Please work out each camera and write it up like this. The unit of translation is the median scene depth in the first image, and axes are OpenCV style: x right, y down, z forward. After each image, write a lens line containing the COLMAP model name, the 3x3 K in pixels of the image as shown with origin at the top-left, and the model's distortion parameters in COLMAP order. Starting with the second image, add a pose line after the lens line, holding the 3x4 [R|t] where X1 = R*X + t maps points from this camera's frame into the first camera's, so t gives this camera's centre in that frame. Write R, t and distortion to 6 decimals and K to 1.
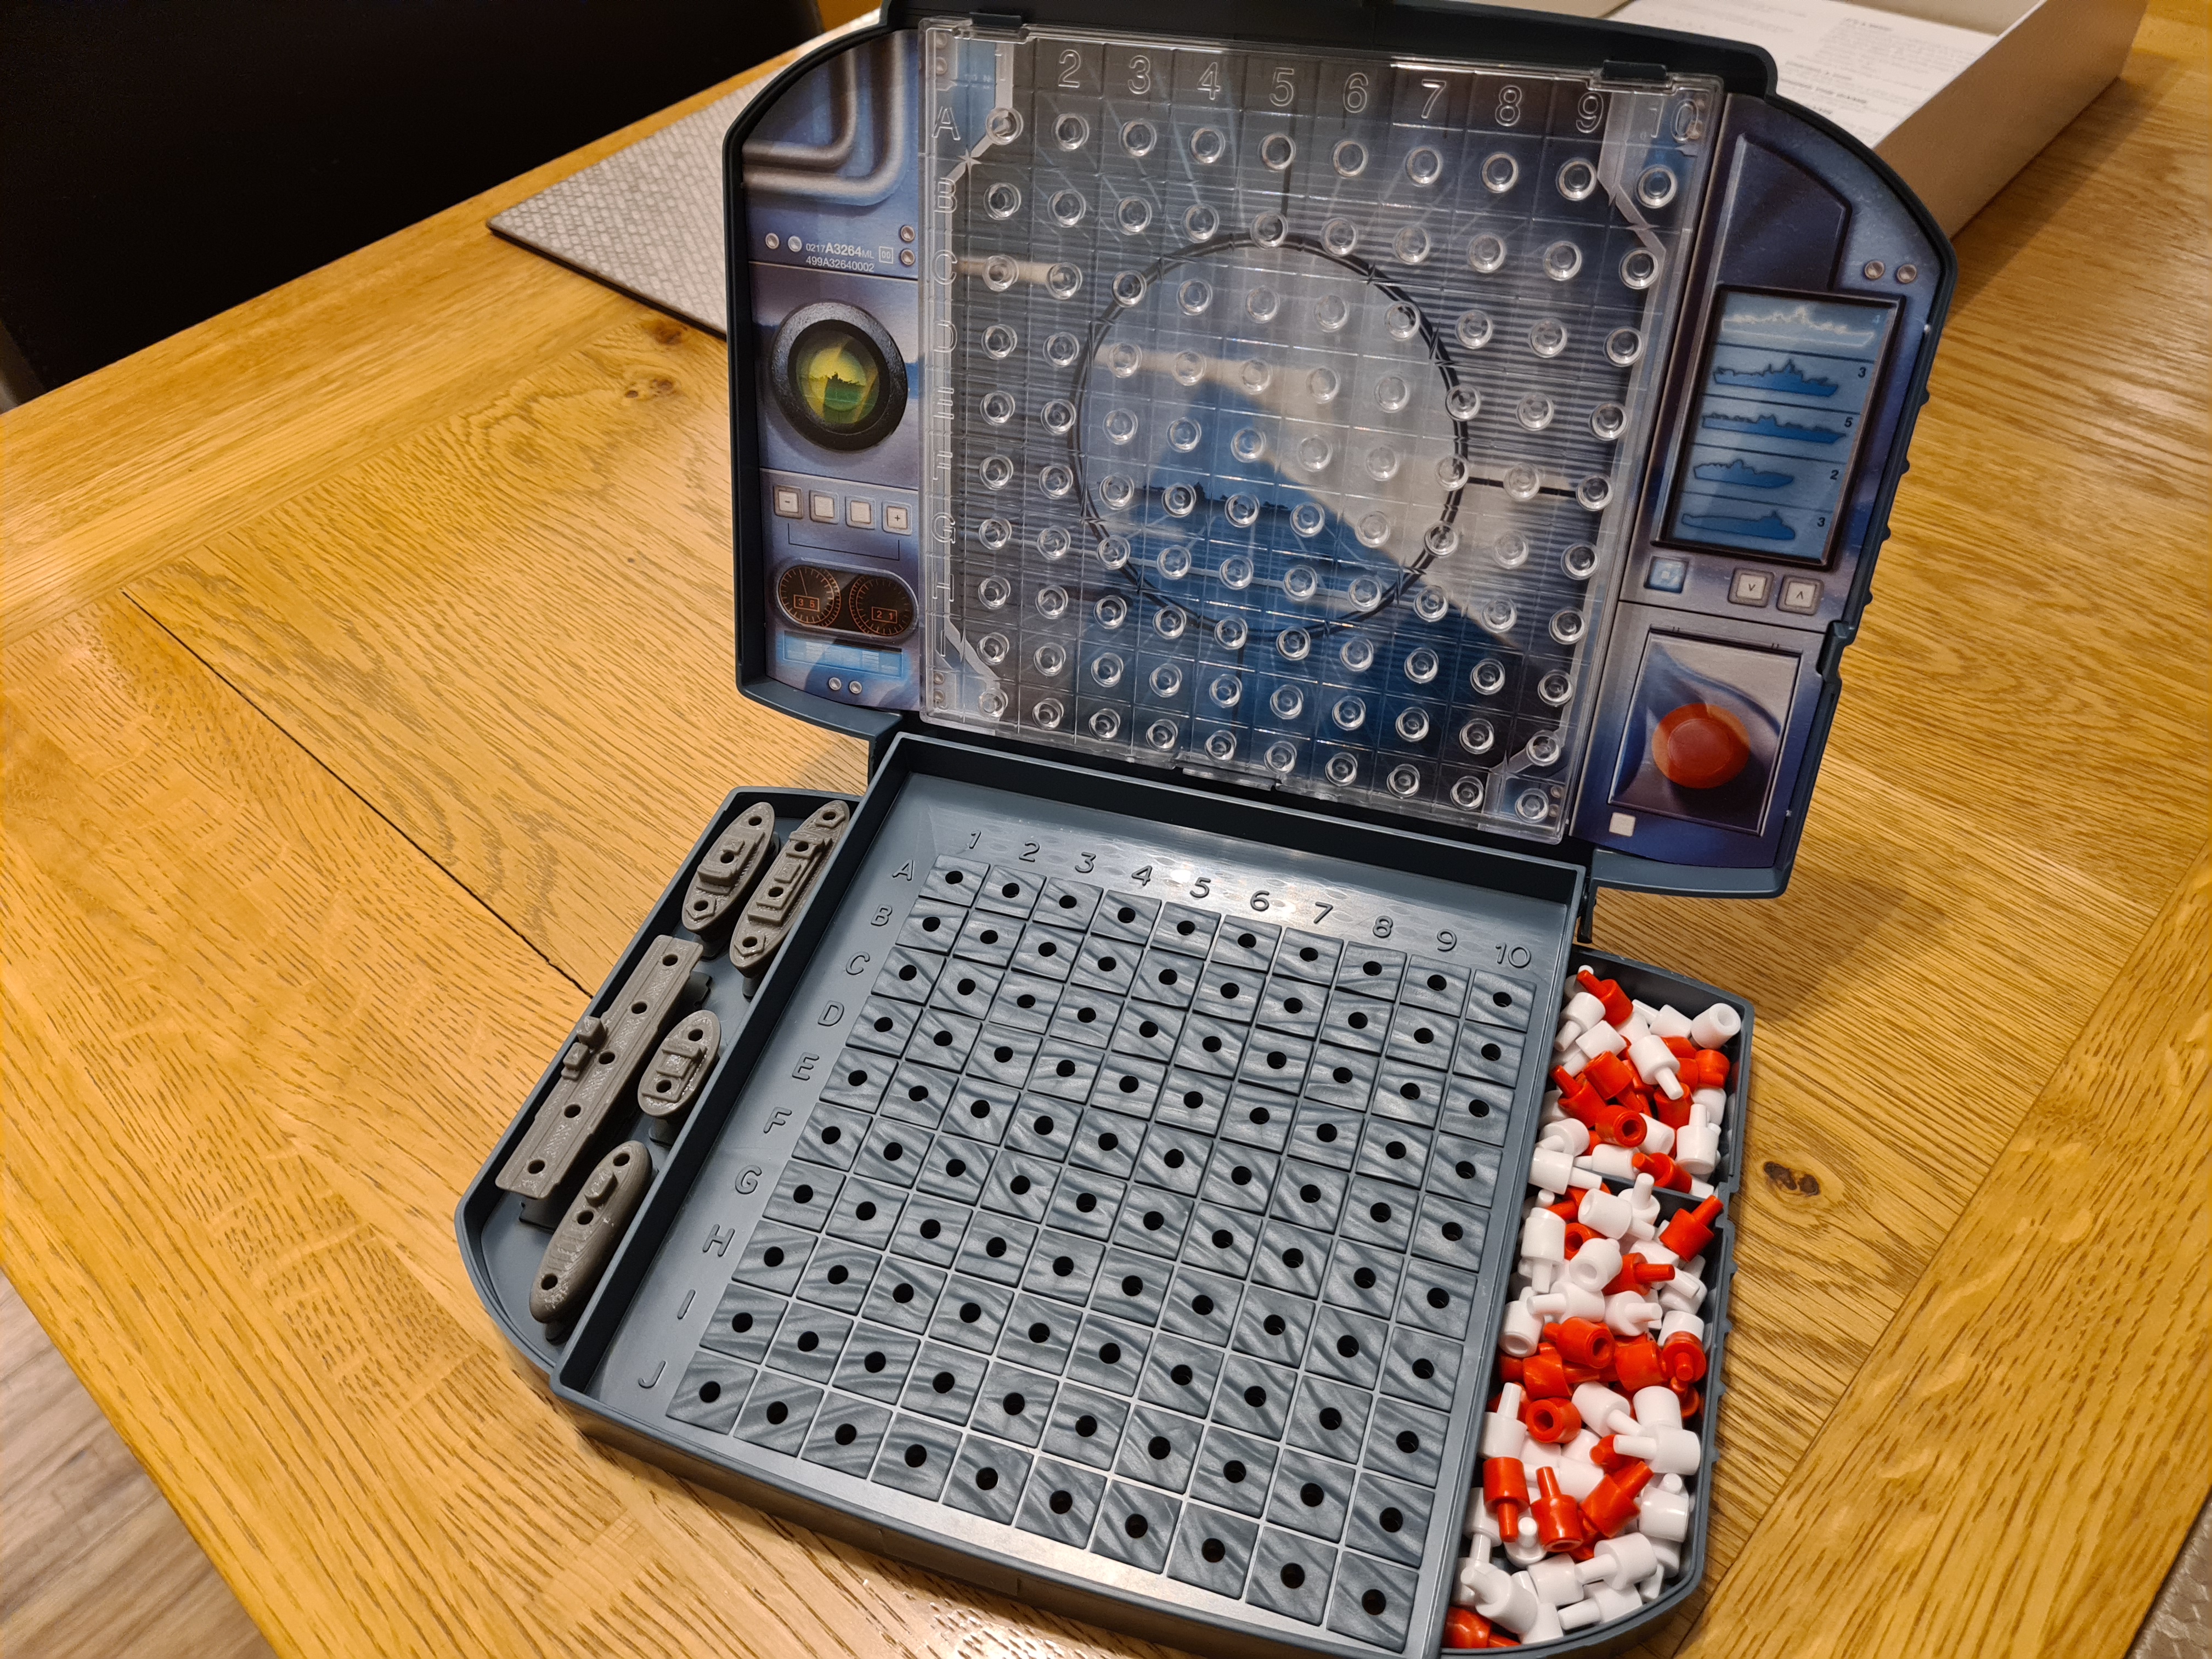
lens RADIAL K [[1666.8, 0, 1106.0], [0, 1666.8, 829.5], [0, 0, 1]] dist [0.008039, 0.005557]
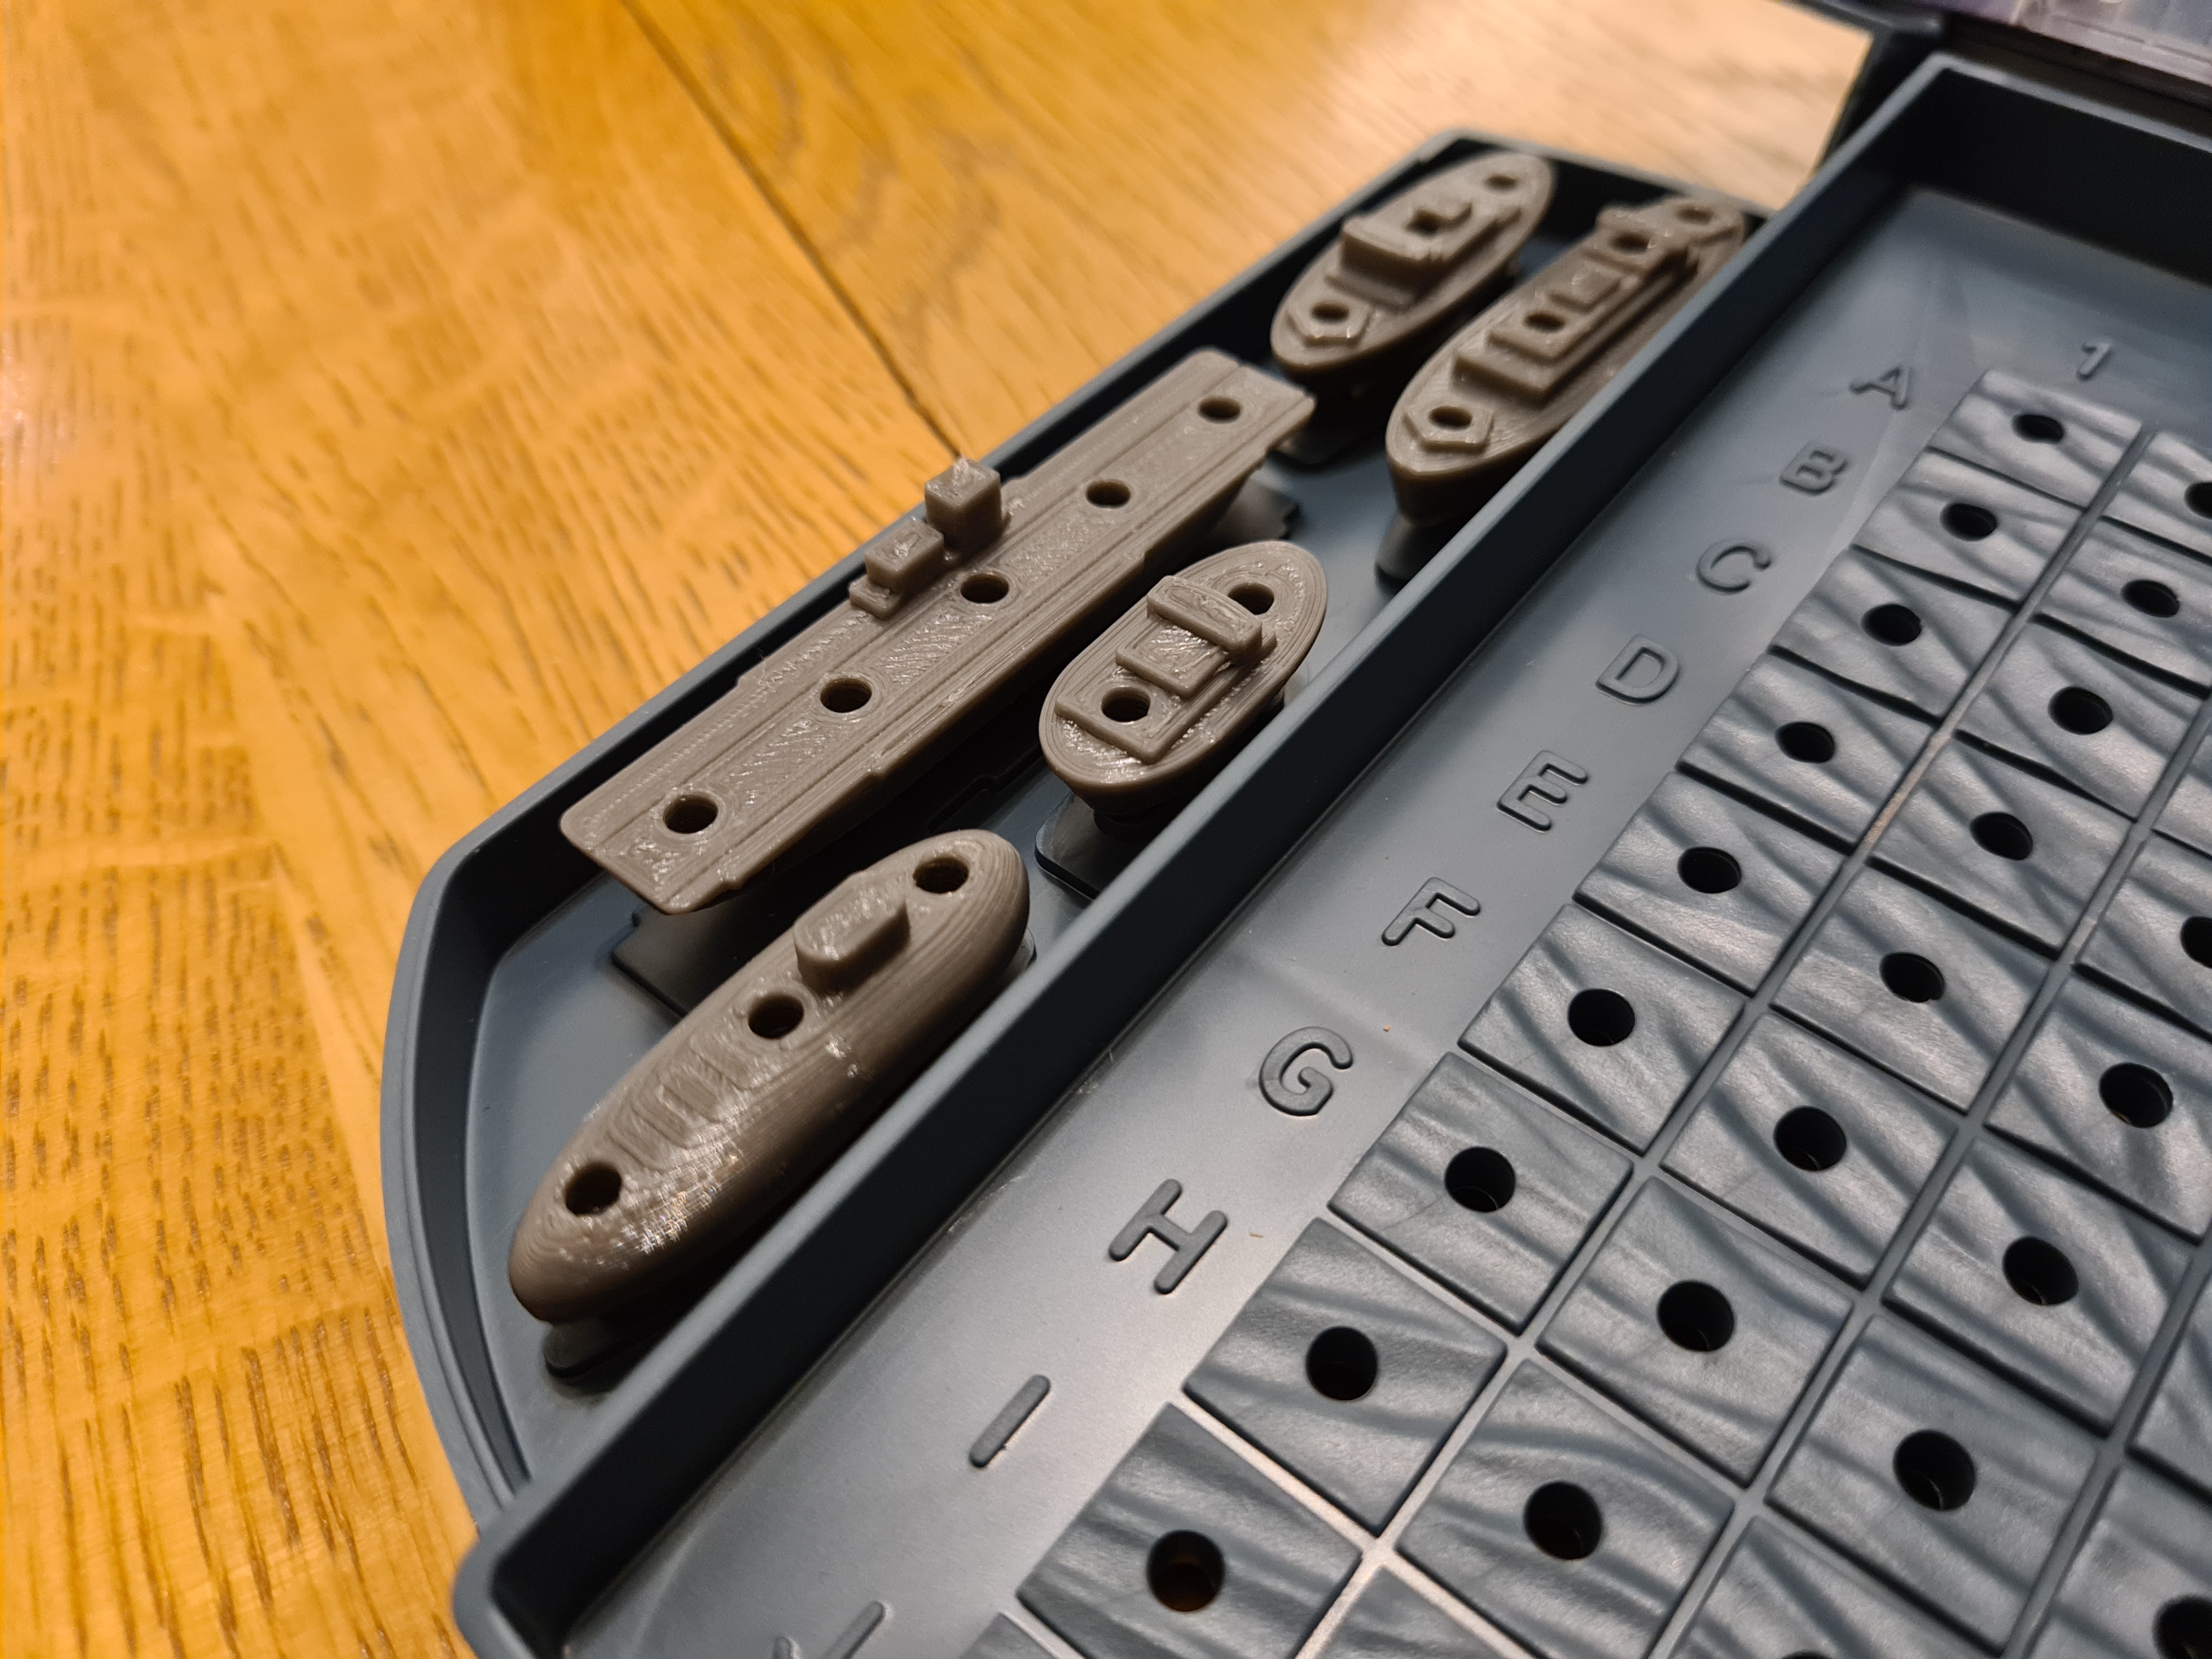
lens RADIAL K [[1983.0, 0, 1106.0], [0, 1983.0, 829.5], [0, 0, 1]] dist [-0.076199, 0.006812]
pose [[0.929346, 0.297456, -0.218713, -0.174874], [-0.283162, 0.954377, 0.094777, 0.138379], [0.236927, -0.026149, 0.971176, 0.617245]]
